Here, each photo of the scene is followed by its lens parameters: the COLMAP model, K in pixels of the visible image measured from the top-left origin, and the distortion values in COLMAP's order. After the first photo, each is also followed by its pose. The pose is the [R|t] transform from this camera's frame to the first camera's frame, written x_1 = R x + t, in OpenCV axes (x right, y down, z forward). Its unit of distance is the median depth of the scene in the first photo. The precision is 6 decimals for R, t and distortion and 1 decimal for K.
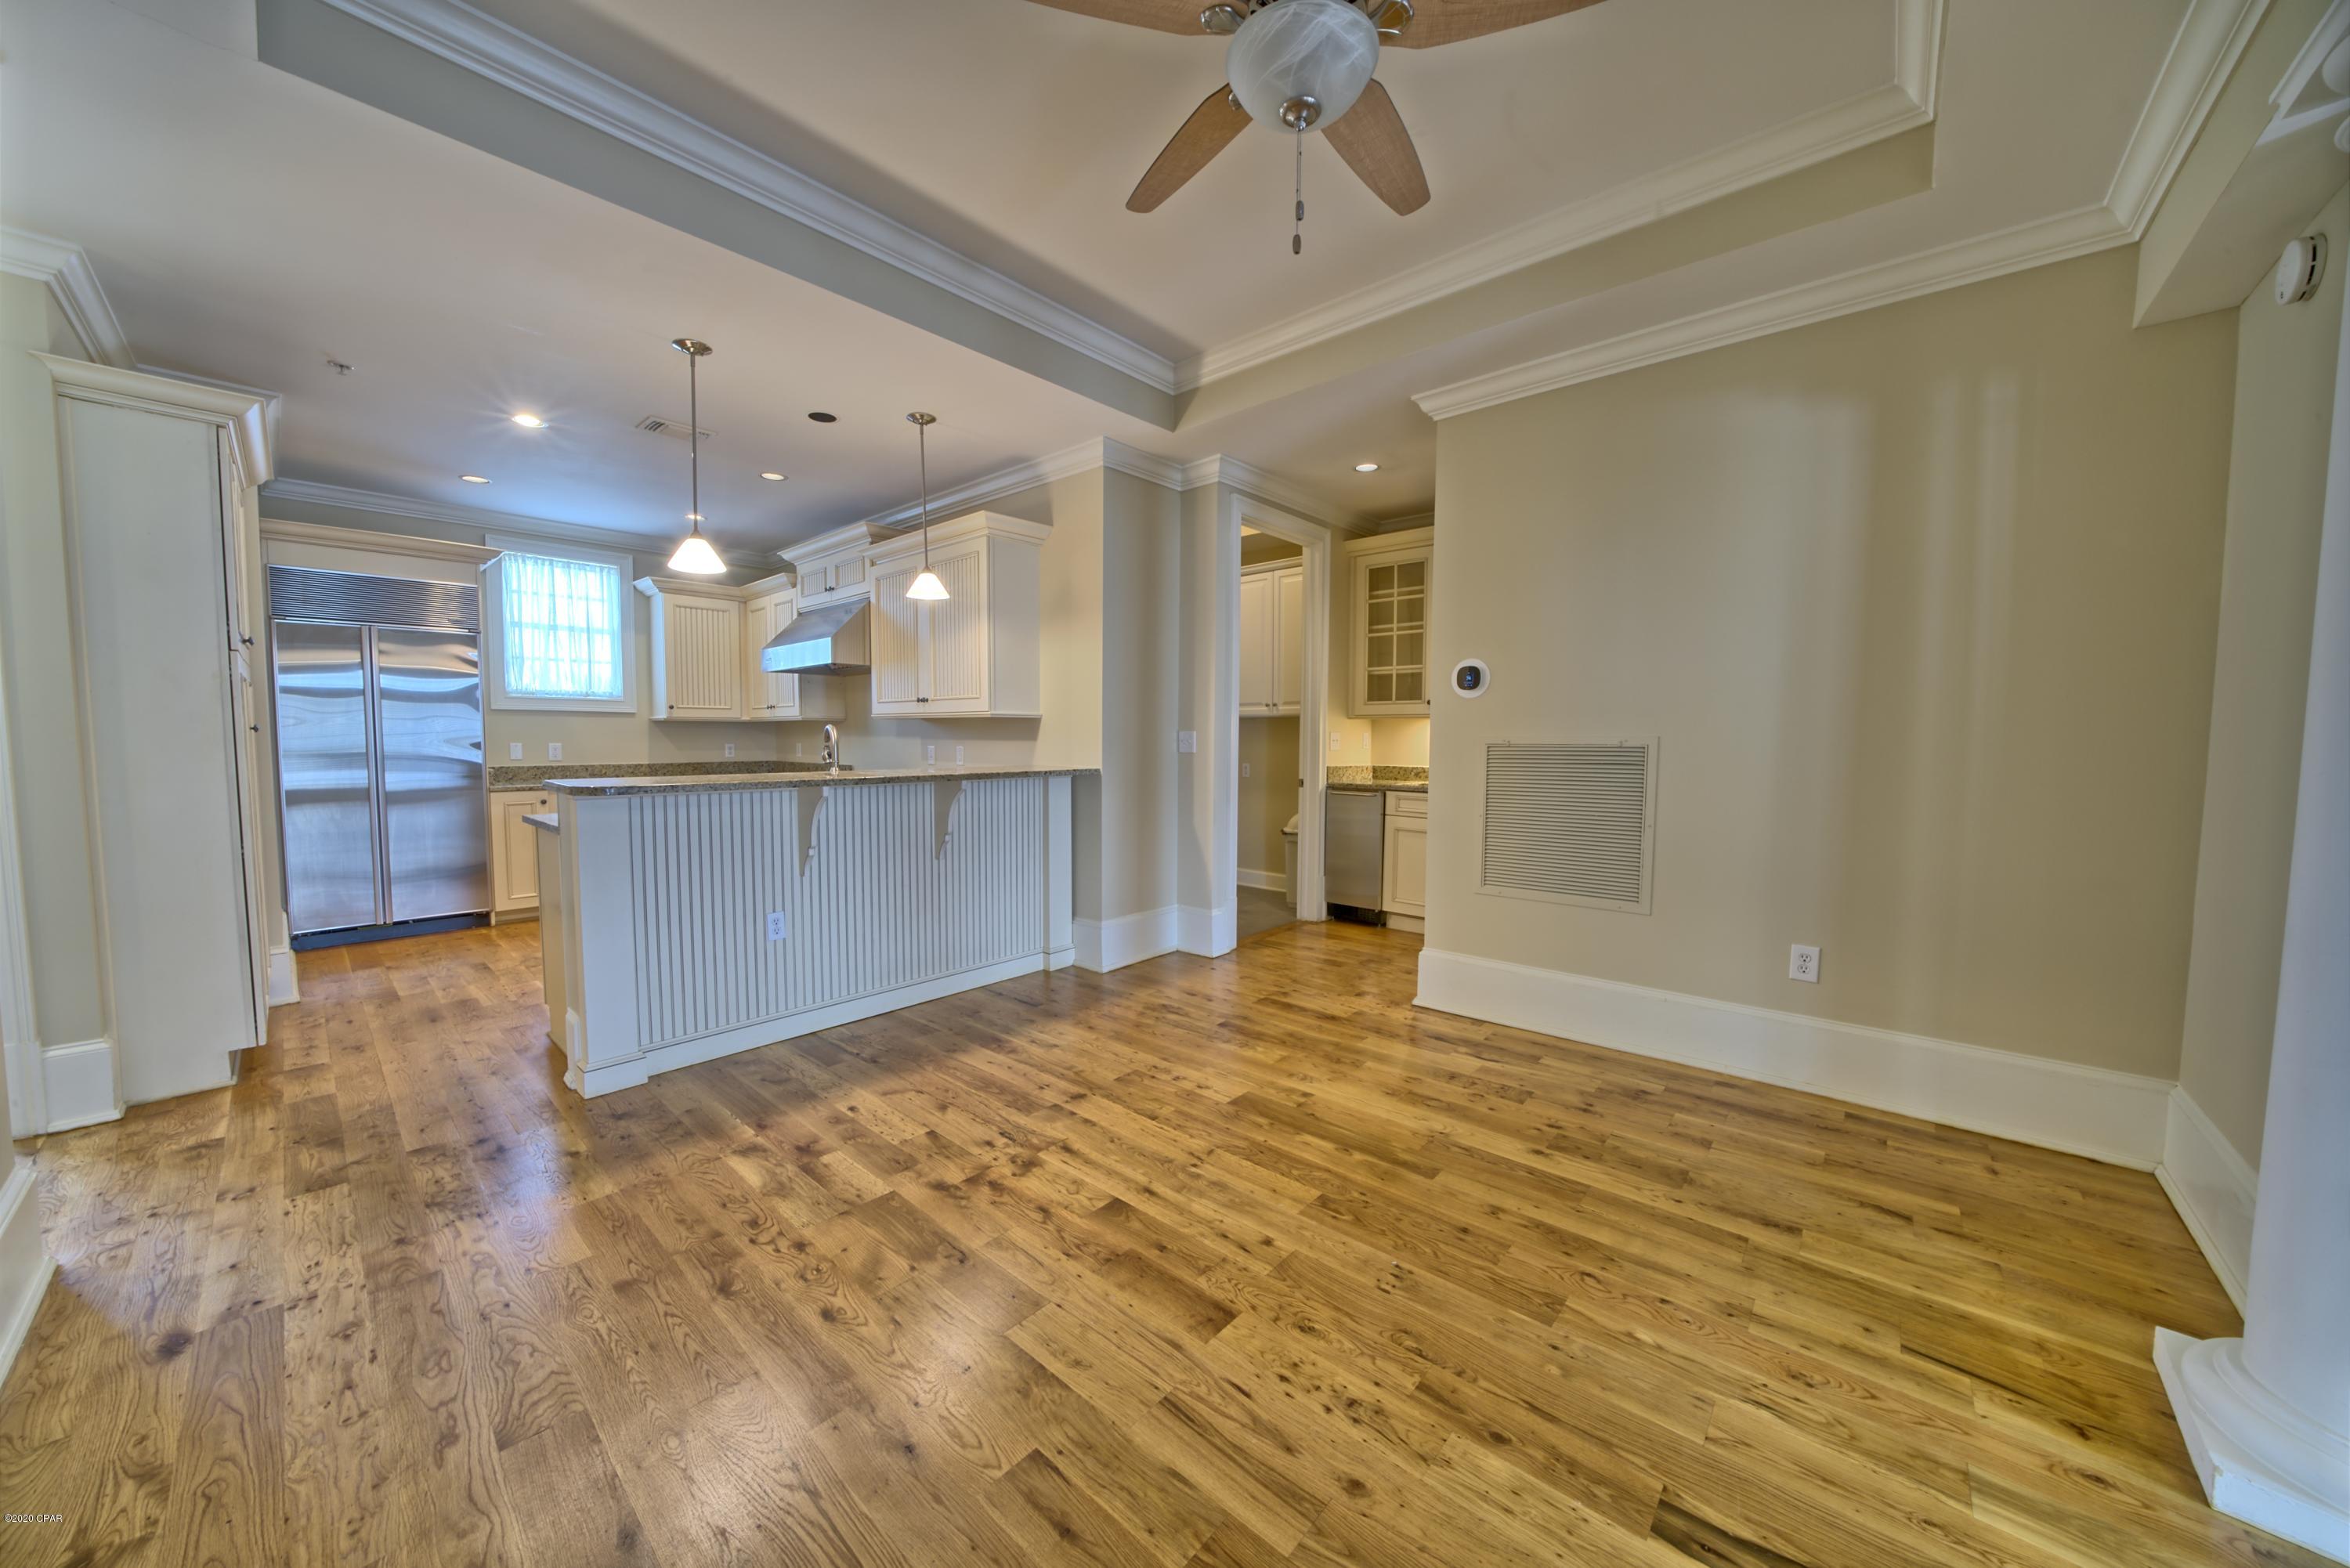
lens RADIAL K [[812.0, 0, 1167.6], [0, 812.0, 787.0], [0, 0, 1]] dist [-0.026547, 0.002900]
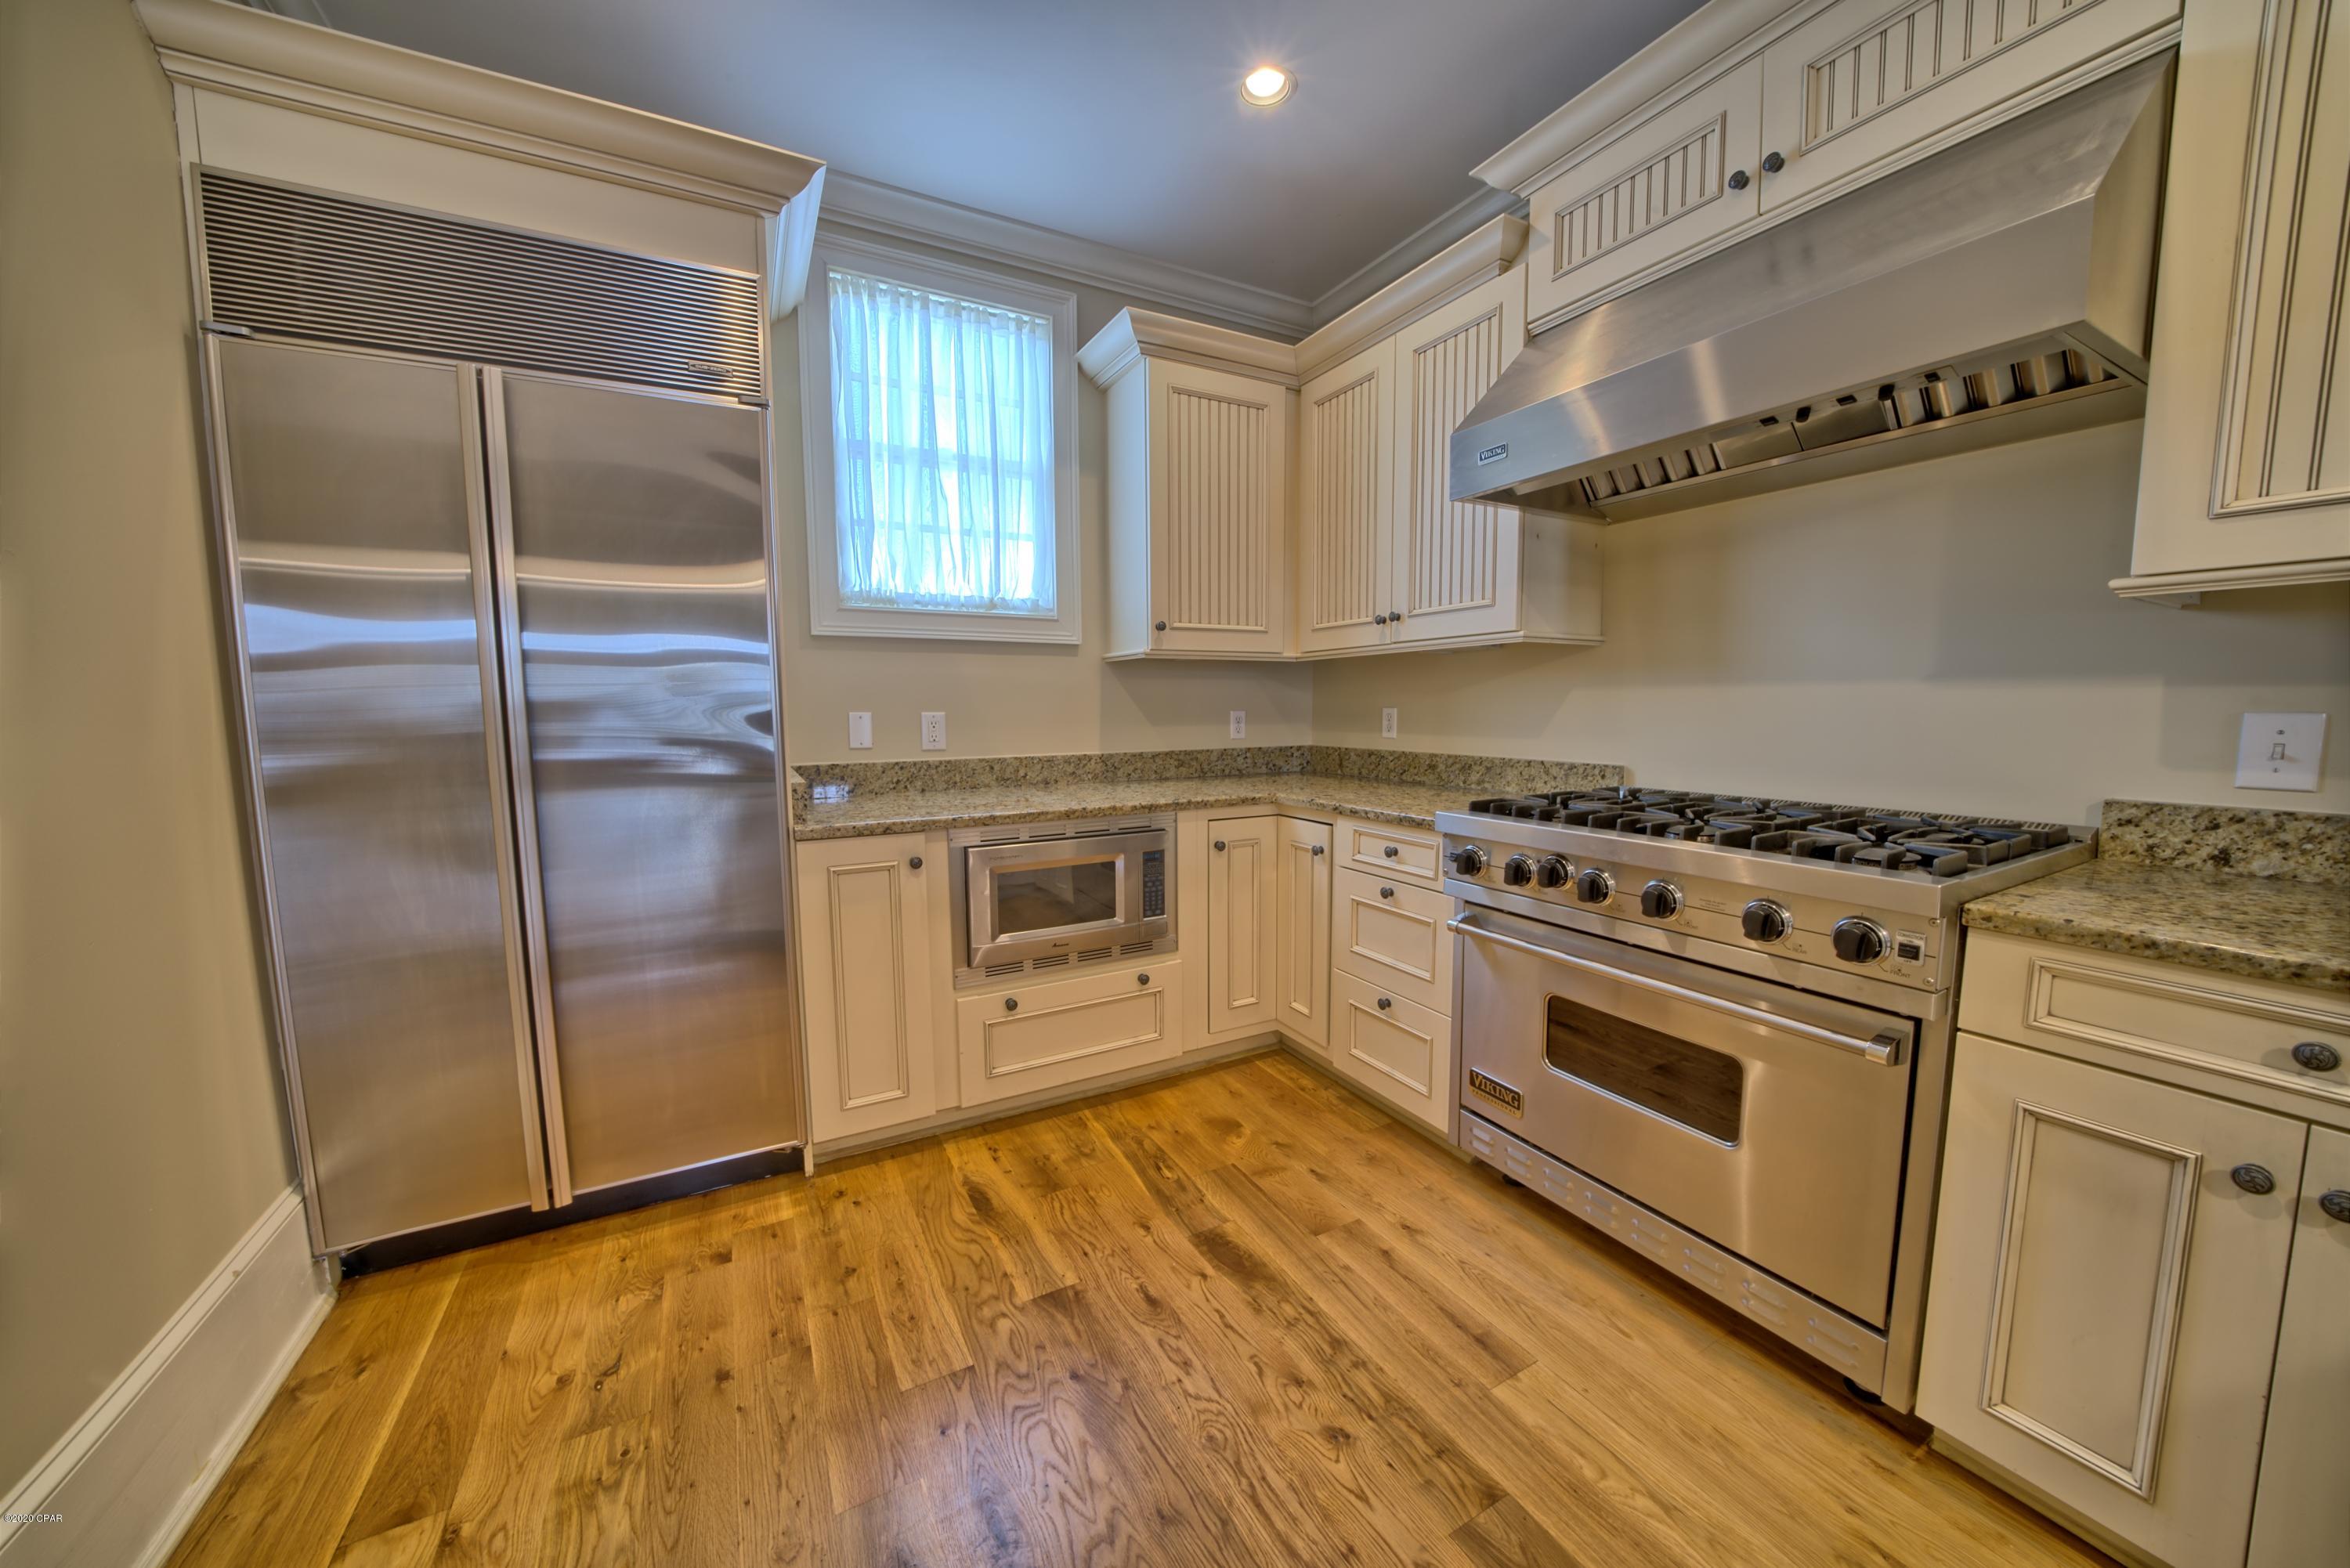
lens RADIAL K [[812.0, 0, 1167.6], [0, 812.0, 787.0], [0, 0, 1]] dist [-0.026547, 0.002900]
pose [[0.940272, 0.021819, -0.339724, -0.530654], [-0.008412, 0.999128, 0.040888, -0.035585], [0.340320, -0.035588, 0.939636, 0.671639]]
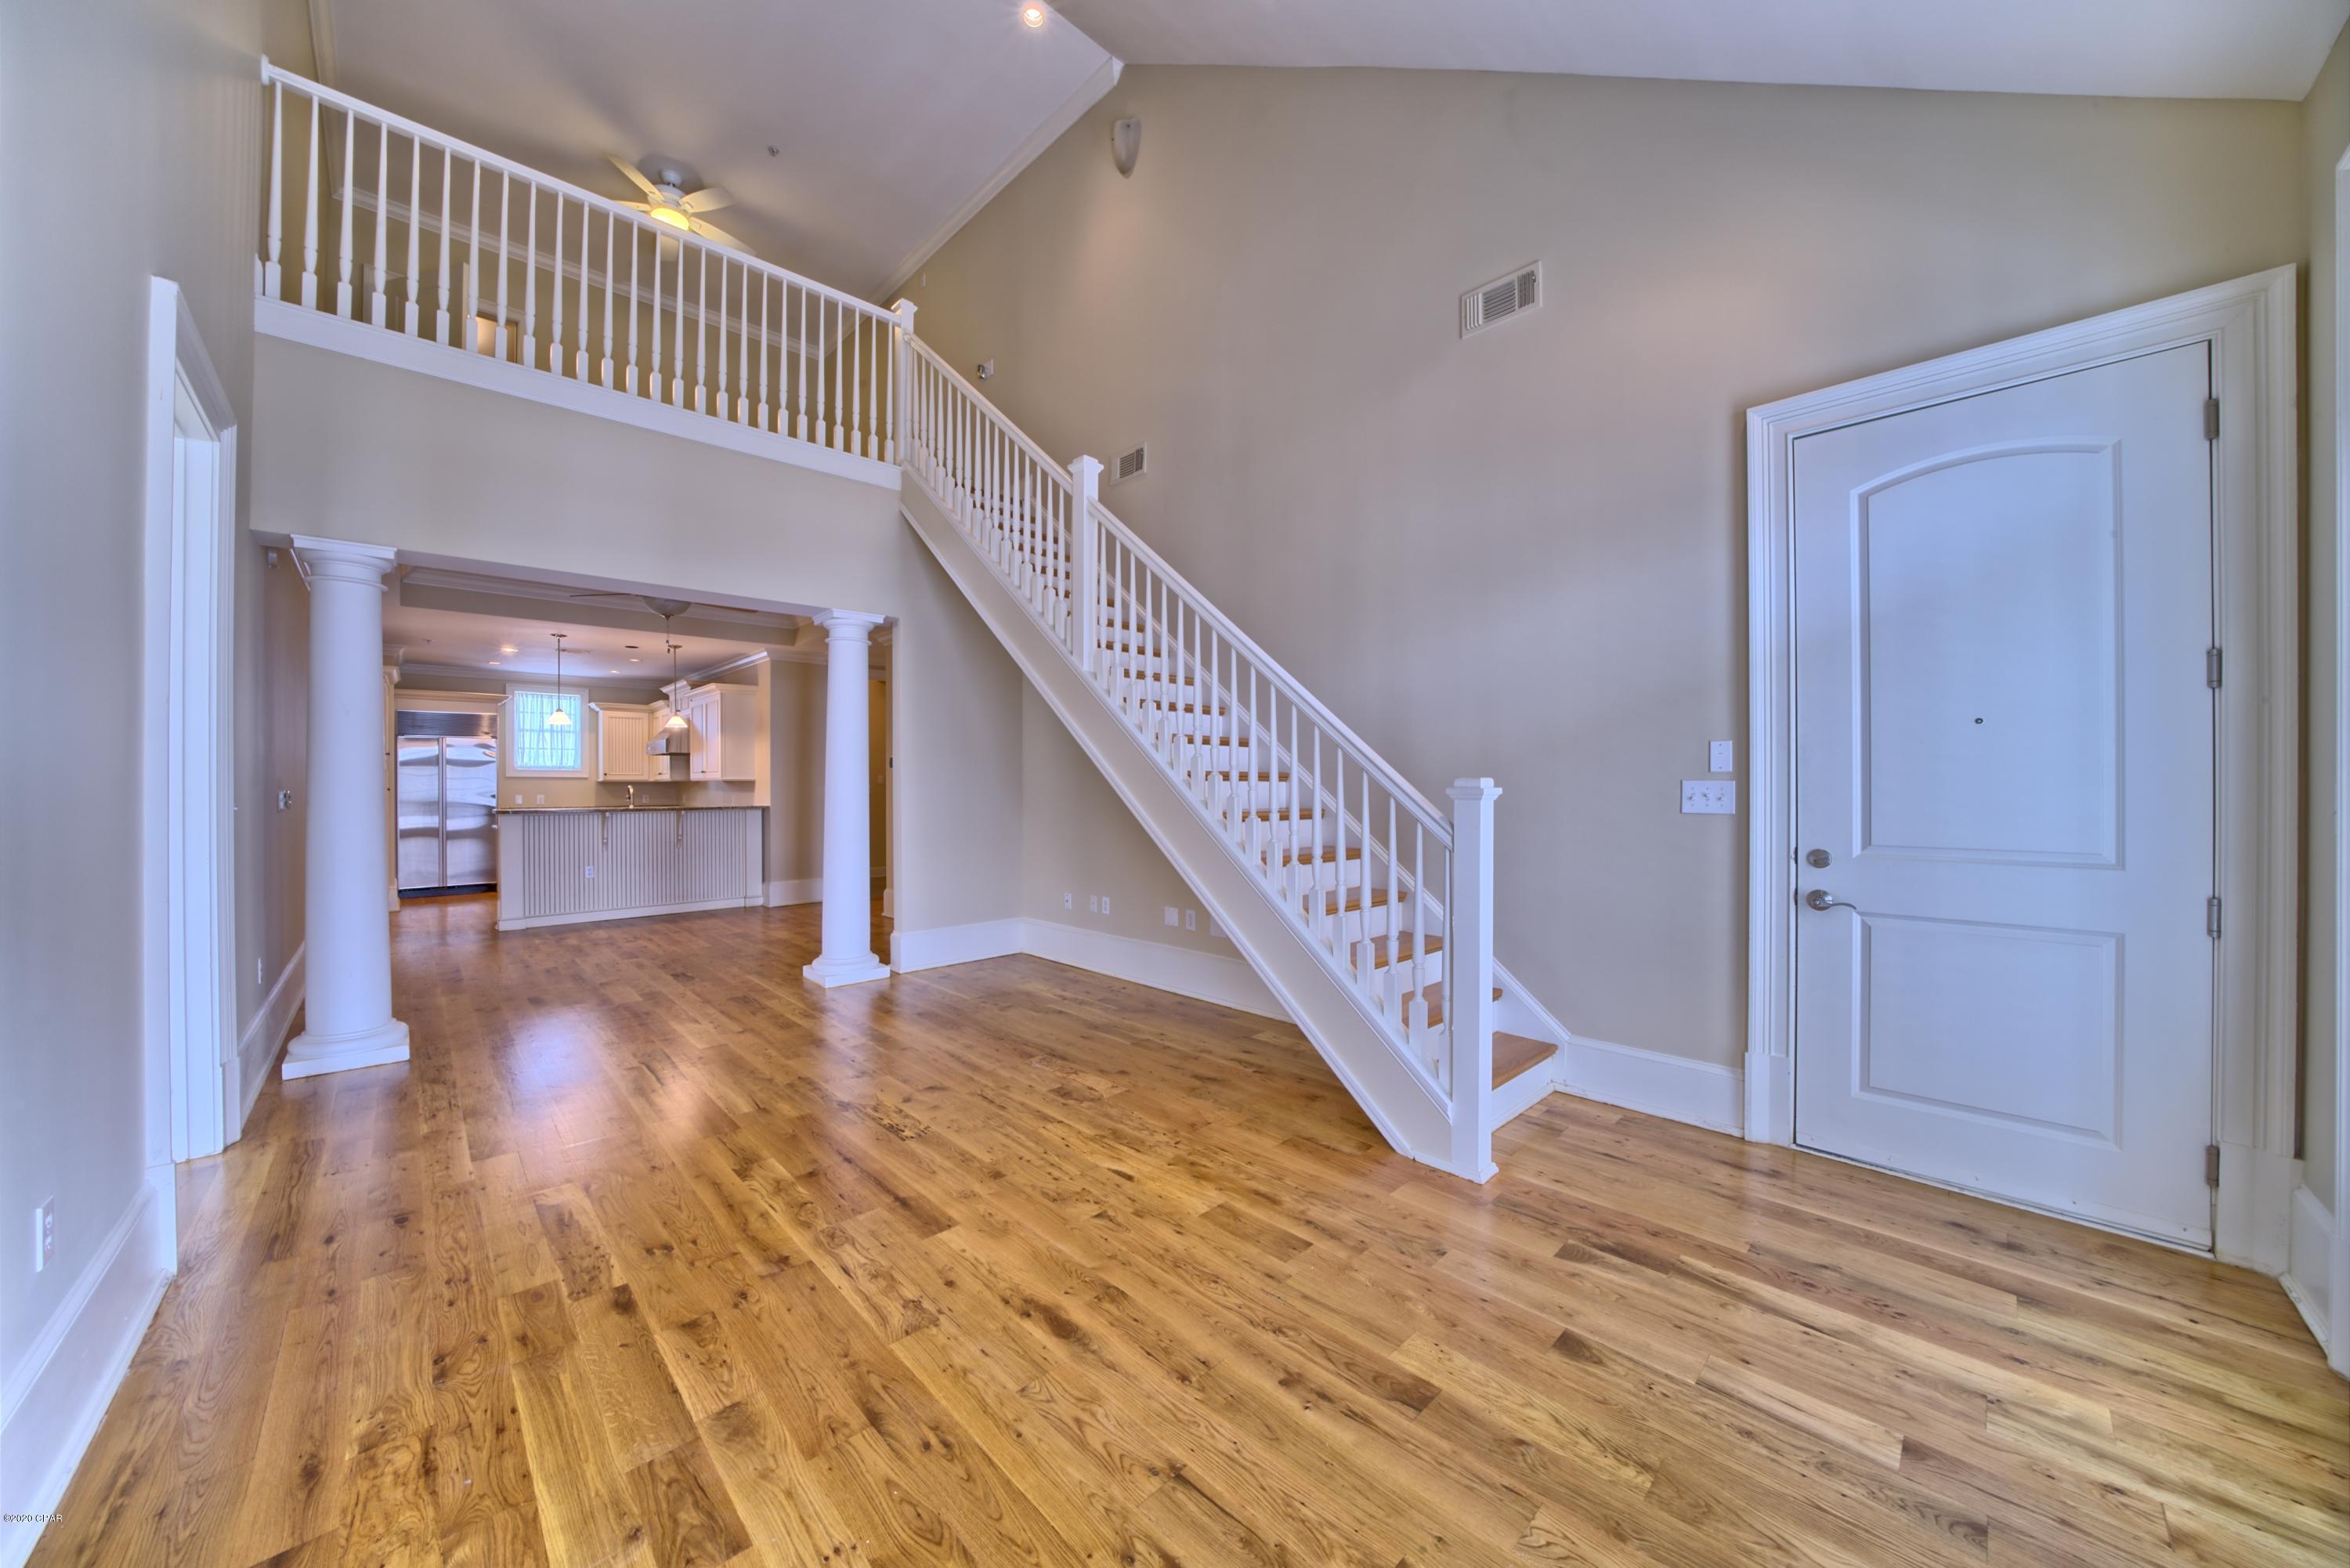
lens RADIAL K [[812.0, 0, 1167.6], [0, 812.0, 787.0], [0, 0, 1]] dist [-0.026547, 0.002900]
pose [[0.996879, -0.008425, -0.078489, 0.860716], [0.003685, 0.998172, -0.060329, 0.044879], [0.078853, 0.059852, 0.995088, -0.749025]]
